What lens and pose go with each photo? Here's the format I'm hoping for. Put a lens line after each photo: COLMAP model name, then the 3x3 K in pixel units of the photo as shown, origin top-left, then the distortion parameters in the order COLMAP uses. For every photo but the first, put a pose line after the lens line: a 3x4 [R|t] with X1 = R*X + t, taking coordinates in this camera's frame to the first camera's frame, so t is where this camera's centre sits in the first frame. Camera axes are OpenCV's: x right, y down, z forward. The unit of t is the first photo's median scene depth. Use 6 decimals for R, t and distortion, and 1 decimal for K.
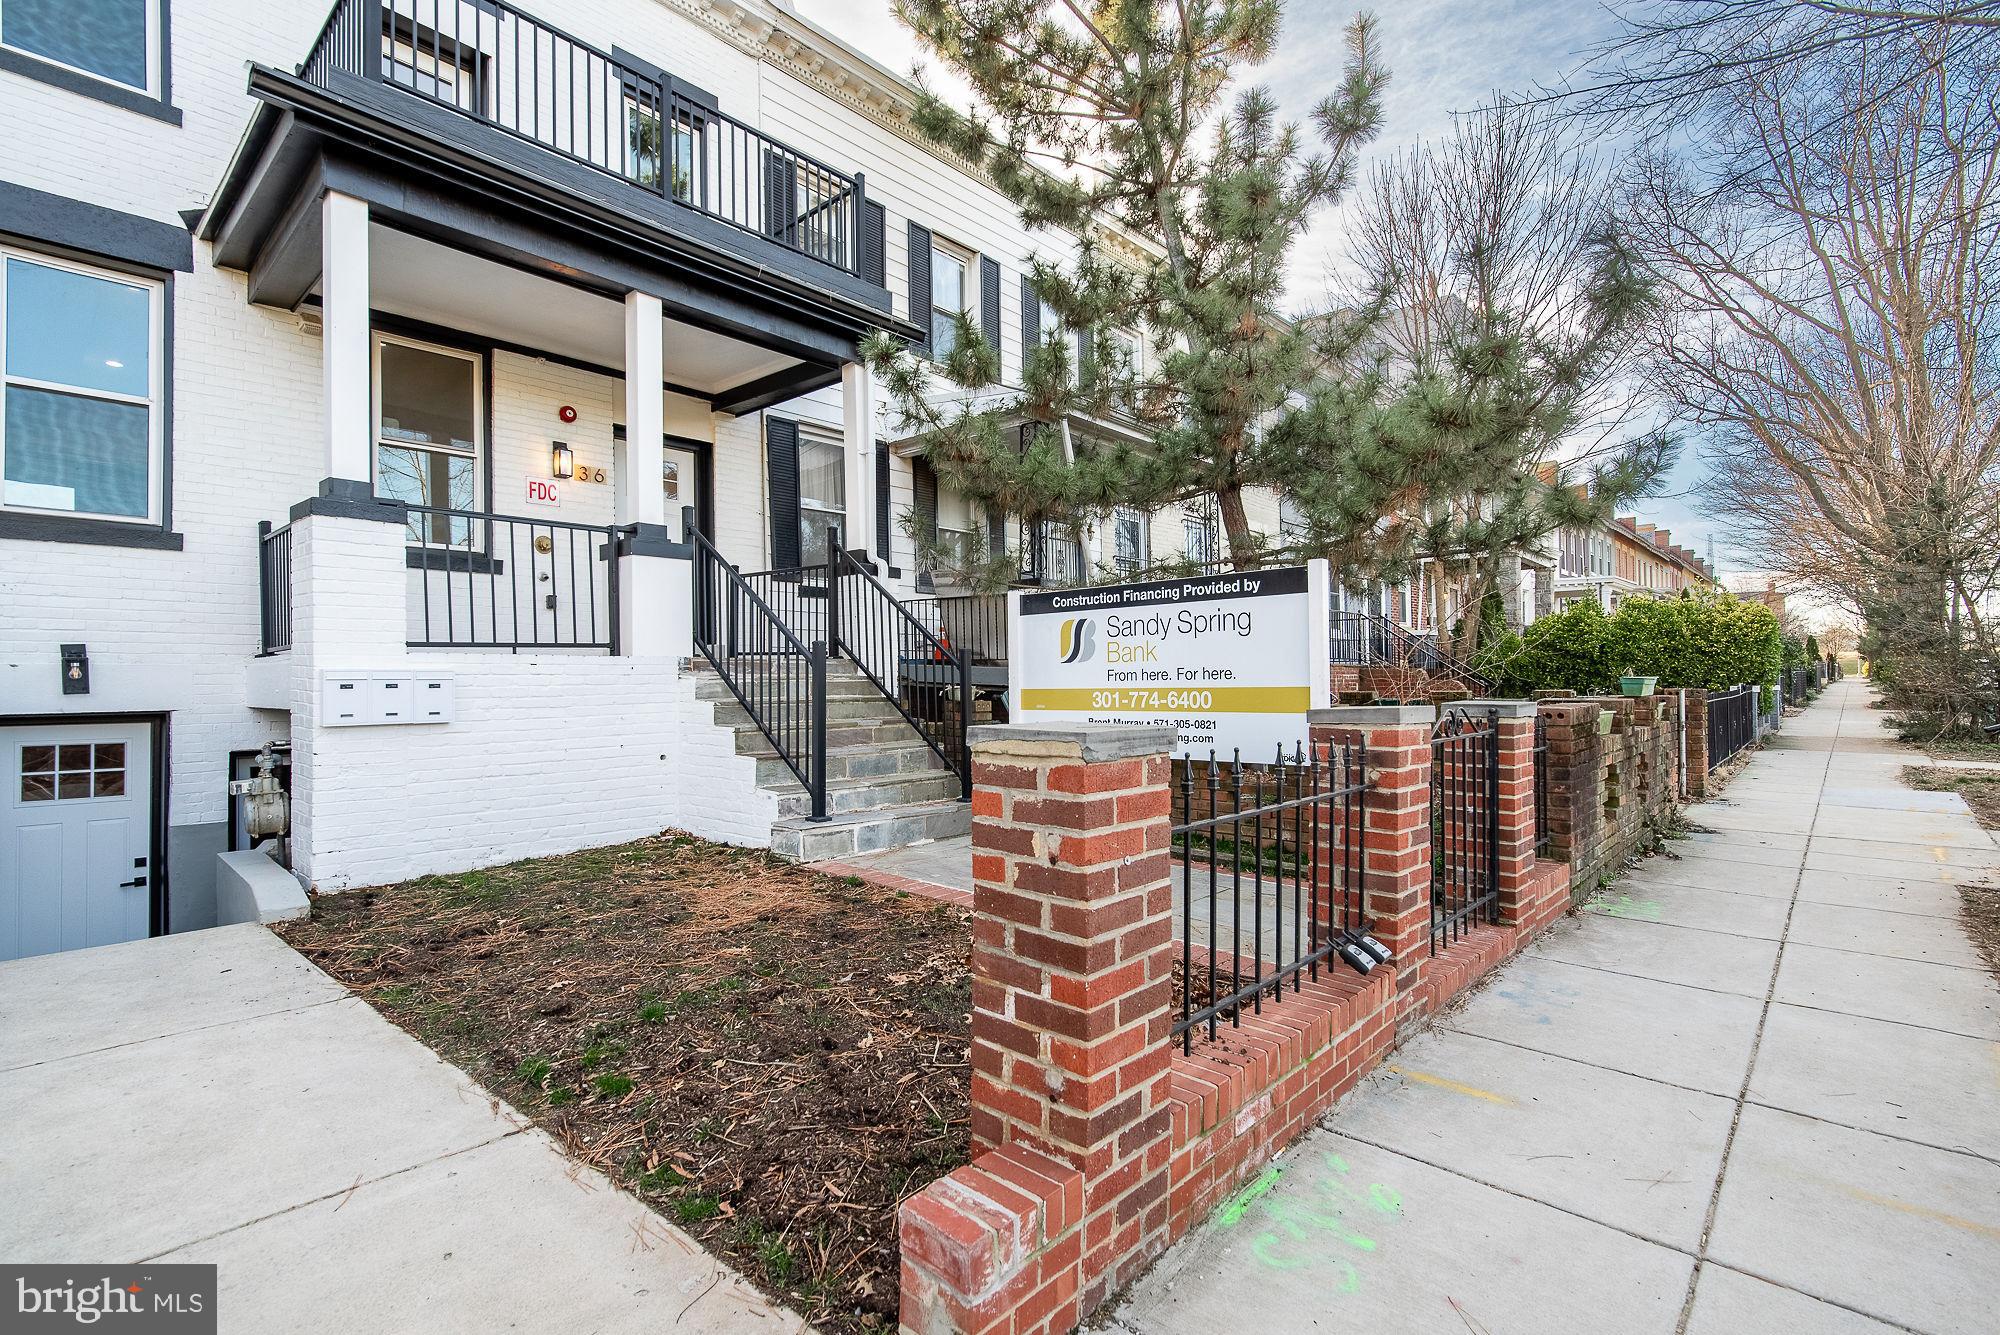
lens RADIAL K [[932.0, 0, 1002.6], [0, 932.0, 674.2], [0, 0, 1]] dist [-0.000291, -0.001022]
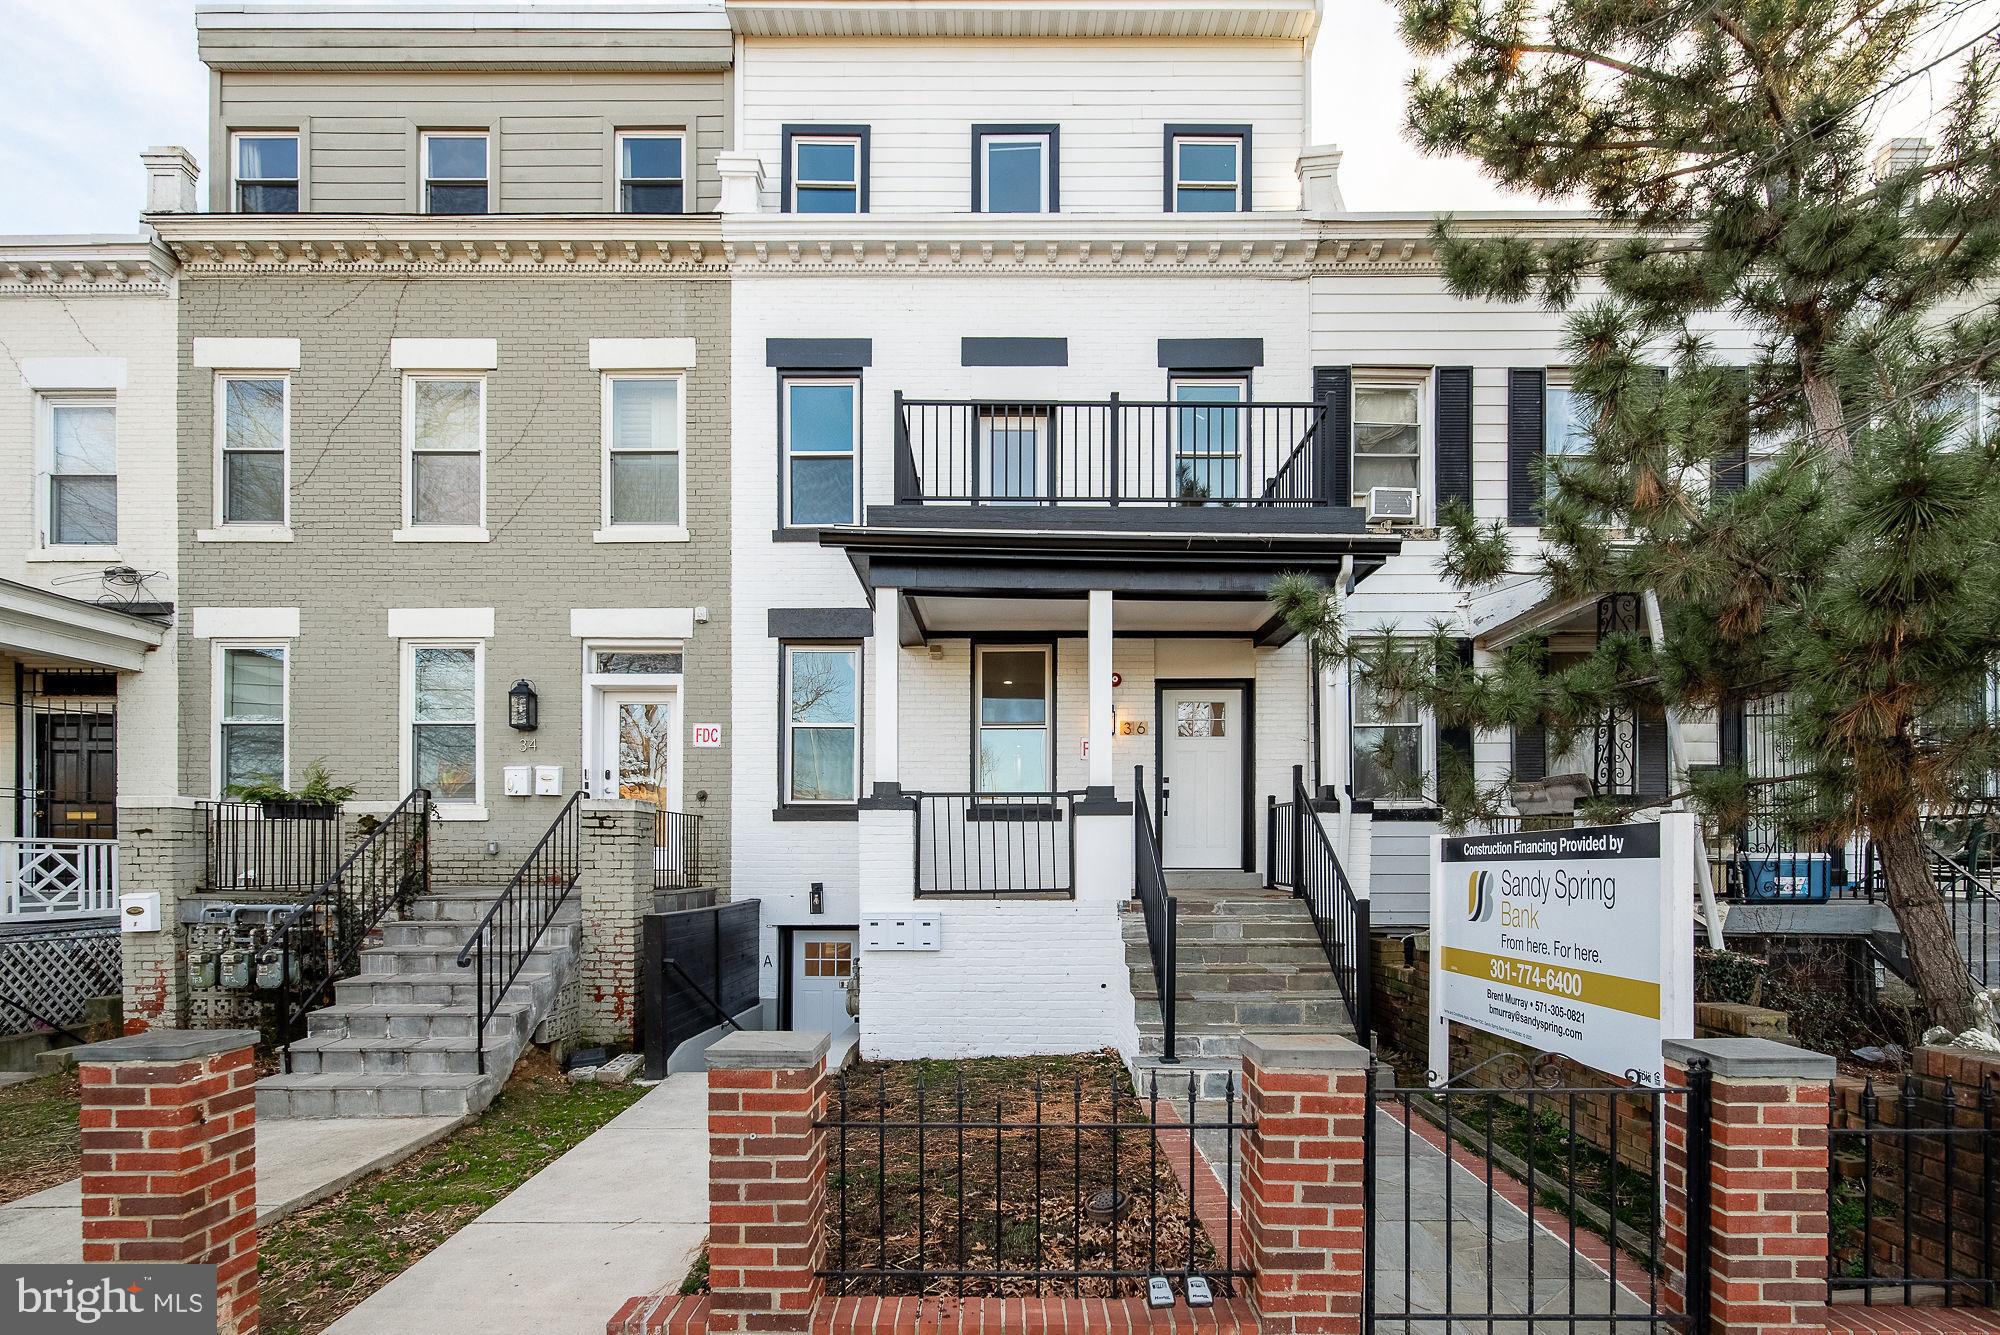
lens RADIAL K [[996.3, 0, 995.7], [0, 996.3, 865.6], [0, 0, 1]] dist [0.002828, -0.000287]
pose [[0.666540, 0.008350, -0.745423, 0.501114], [0.000722, 0.999930, 0.011846, -0.081048], [0.745469, -0.008434, 0.666487, 0.068455]]
